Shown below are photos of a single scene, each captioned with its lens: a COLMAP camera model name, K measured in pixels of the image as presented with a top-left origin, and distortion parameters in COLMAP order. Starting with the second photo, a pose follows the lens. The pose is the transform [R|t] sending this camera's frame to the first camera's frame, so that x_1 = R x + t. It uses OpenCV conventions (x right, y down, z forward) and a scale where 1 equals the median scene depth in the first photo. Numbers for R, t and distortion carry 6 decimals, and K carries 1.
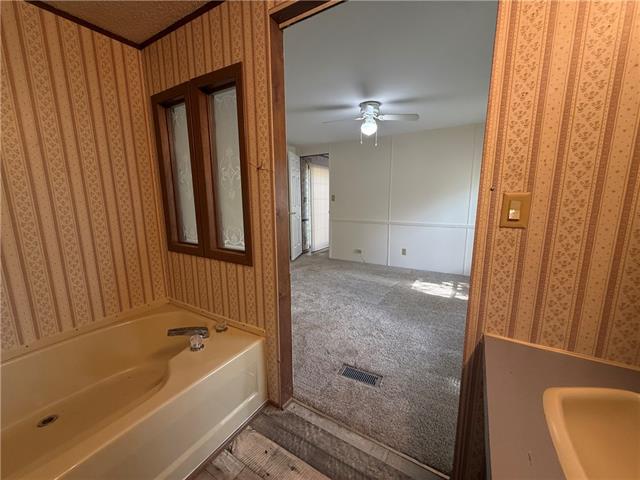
lens RADIAL K [[254.9, 0, 318.6], [0, 254.9, 239.5], [0, 0, 1]] dist [0.000606, 0.000057]
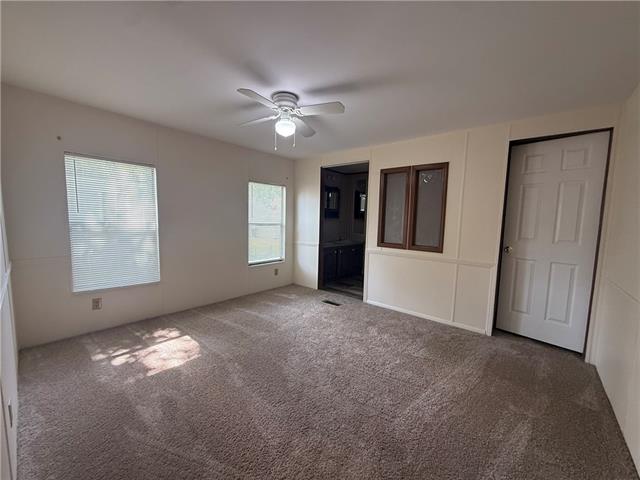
lens RADIAL K [[254.9, 0, 318.6], [0, 254.9, 239.5], [0, 0, 1]] dist [0.000606, 0.000057]
pose [[-0.985799, -0.031164, 0.165013, -0.012351], [0.011329, 0.968048, 0.250508, -0.233330], [-0.167547, 0.248820, -0.953948, 1.461975]]
